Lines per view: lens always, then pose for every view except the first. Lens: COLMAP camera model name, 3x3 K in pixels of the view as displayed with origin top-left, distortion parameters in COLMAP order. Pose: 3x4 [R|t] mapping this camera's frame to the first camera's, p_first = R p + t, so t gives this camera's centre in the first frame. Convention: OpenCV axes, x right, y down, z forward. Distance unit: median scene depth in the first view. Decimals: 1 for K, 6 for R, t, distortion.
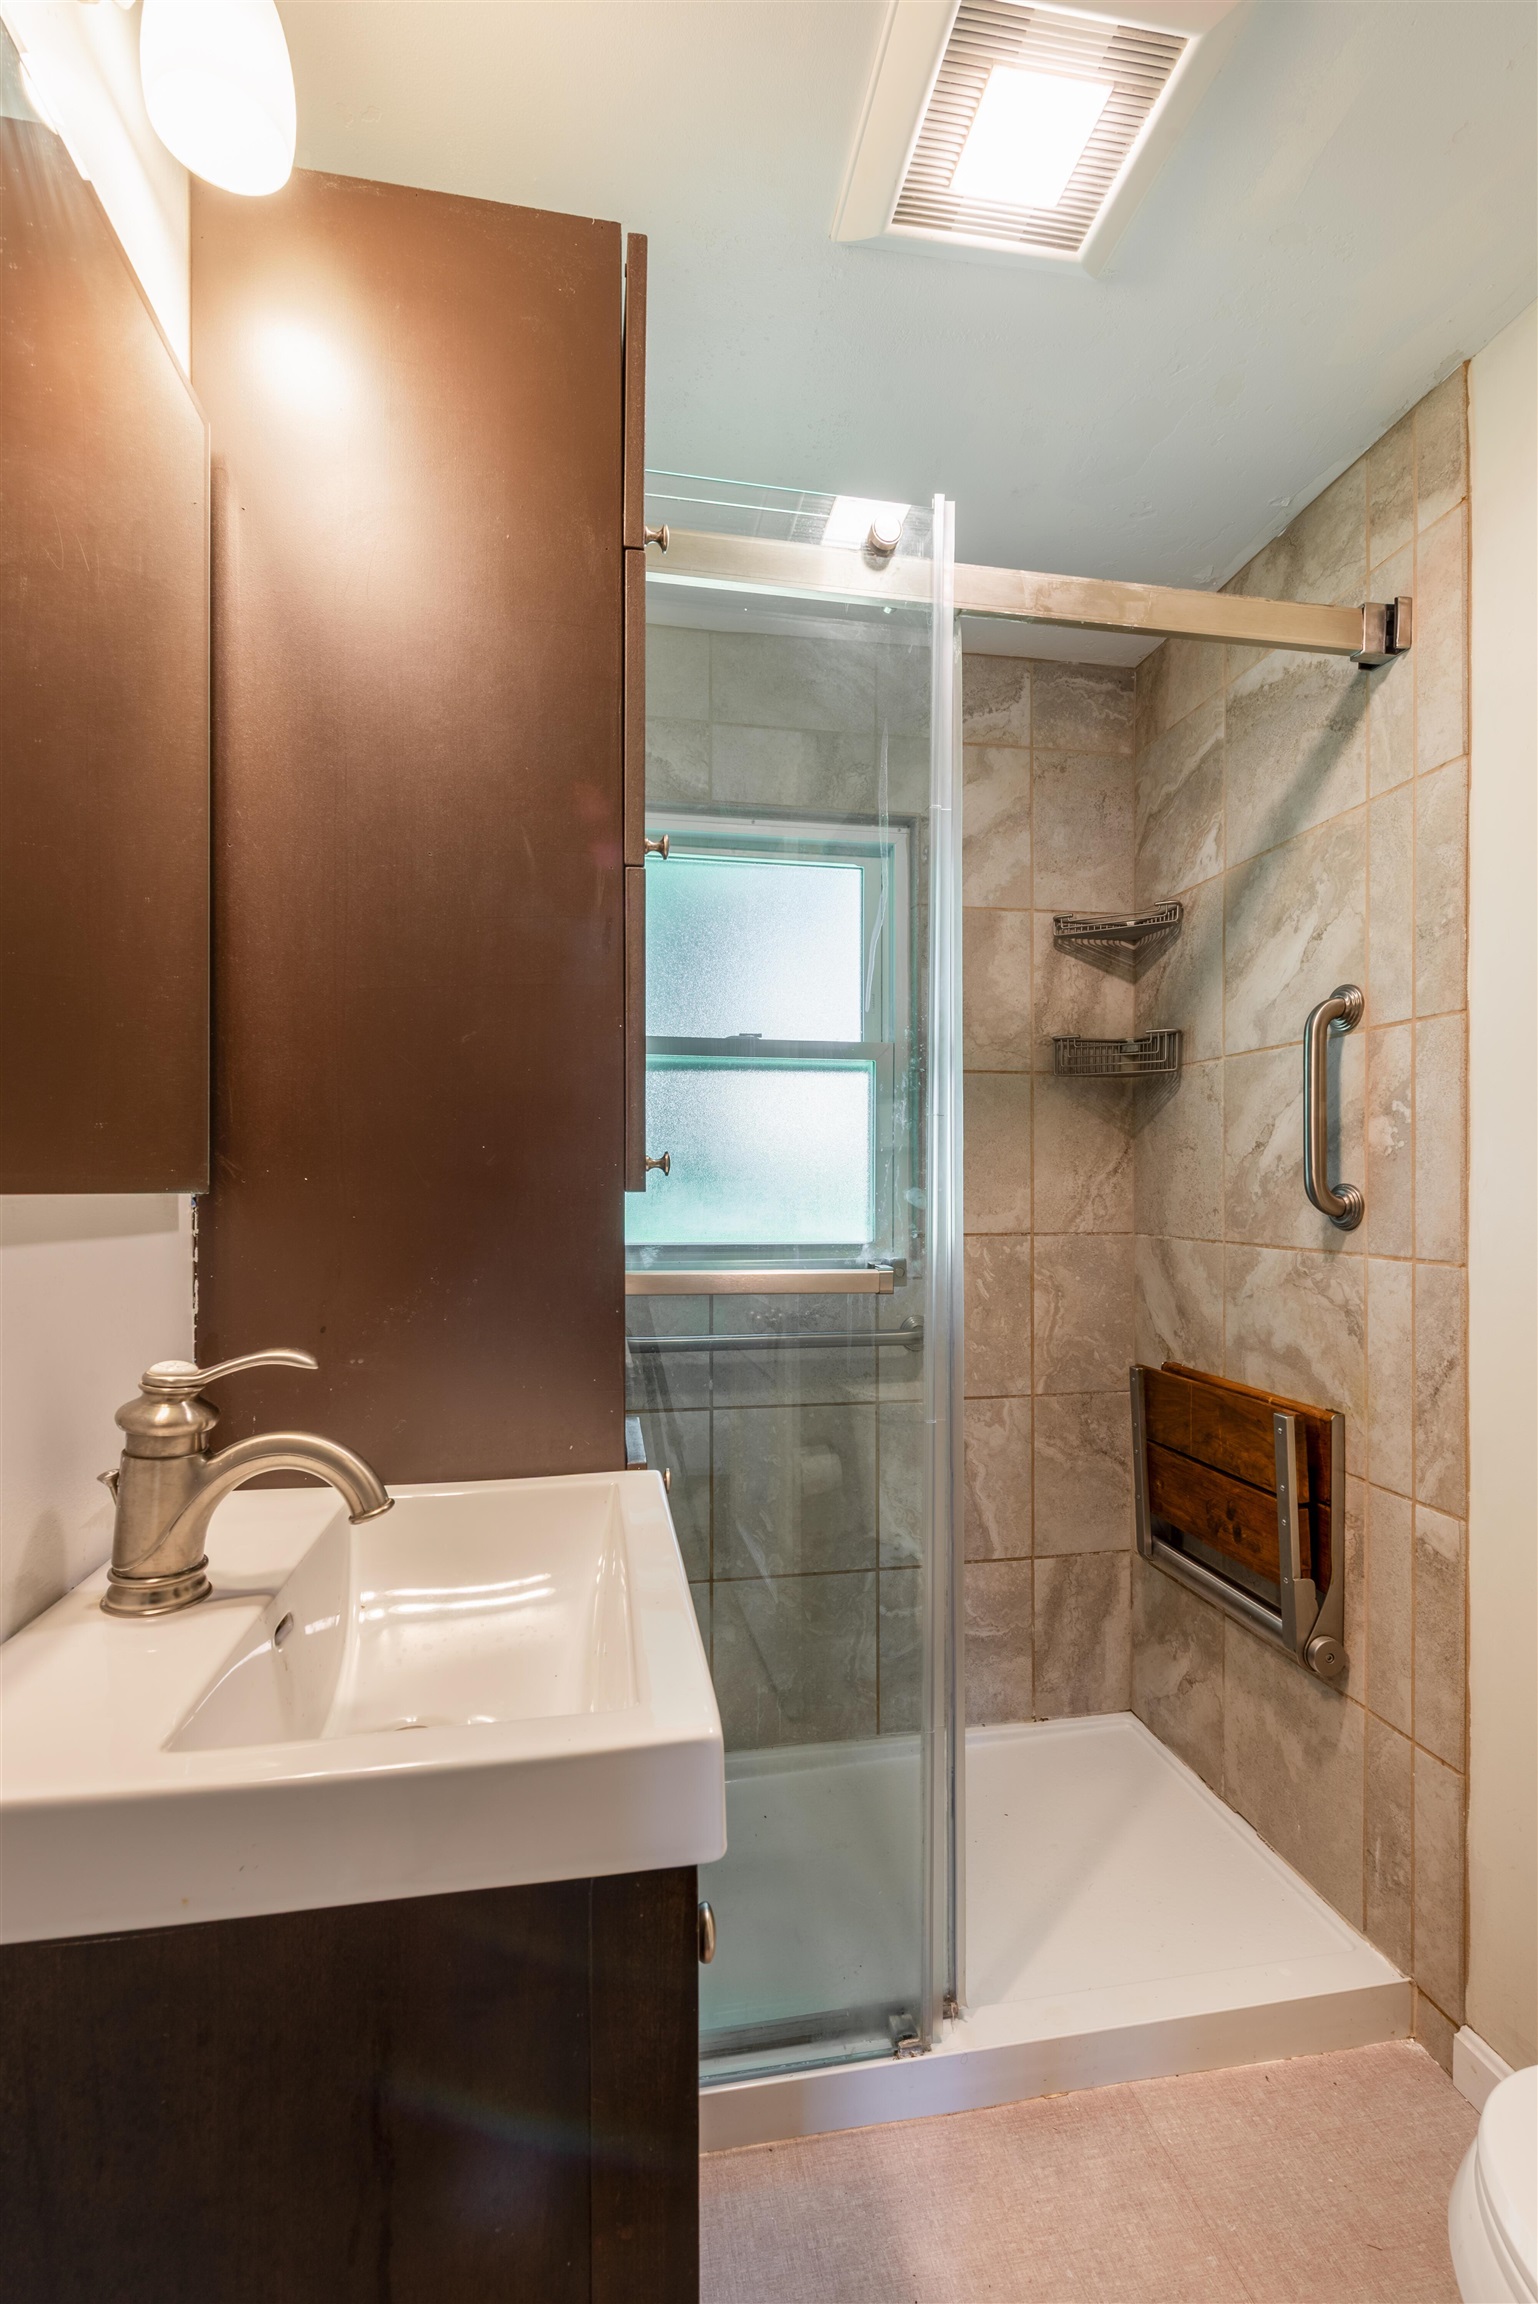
lens RADIAL K [[1004.1, 0, 758.7], [0, 1004.1, 1165.0], [0, 0, 1]] dist [0.009904, -0.002613]
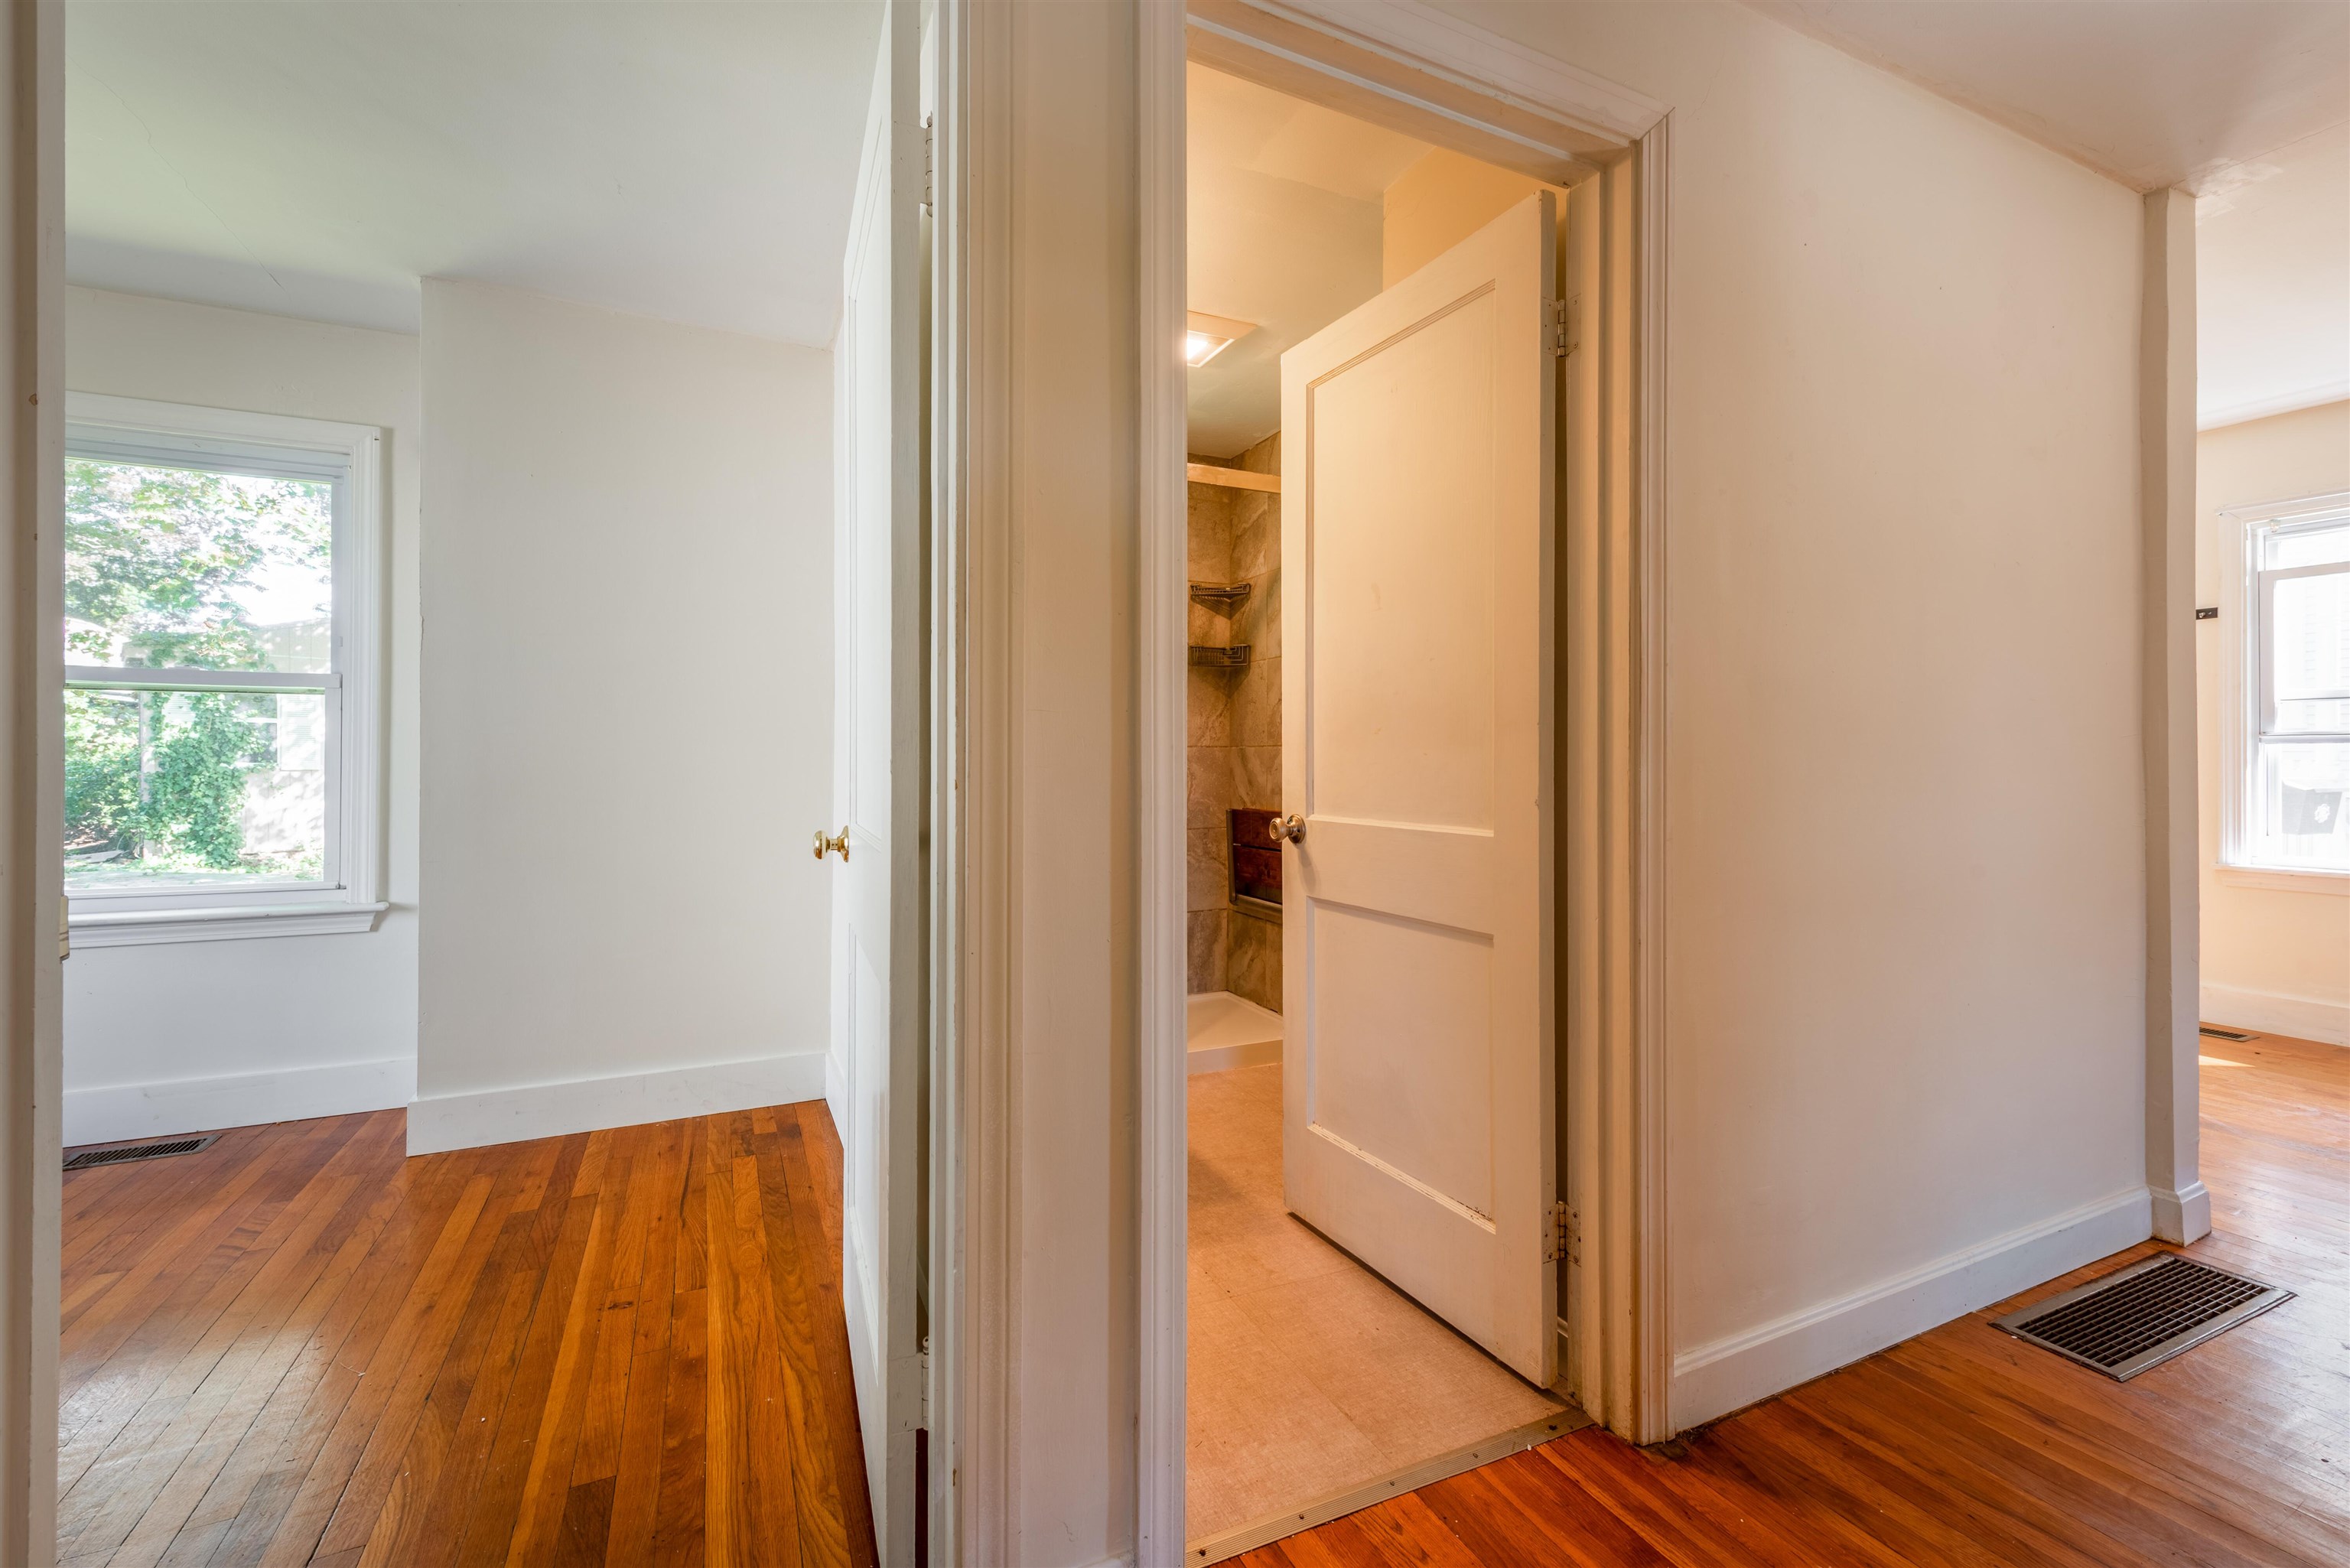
lens RADIAL K [[997.1, 0, 1162.0], [0, 997.1, 745.8], [0, 0, 1]] dist [0.009030, -0.000739]
pose [[0.968090, 0.001080, 0.250601, -0.256985], [-0.002251, 0.999988, 0.004387, 0.061382], [-0.250594, -0.004811, 0.968080, -0.902944]]
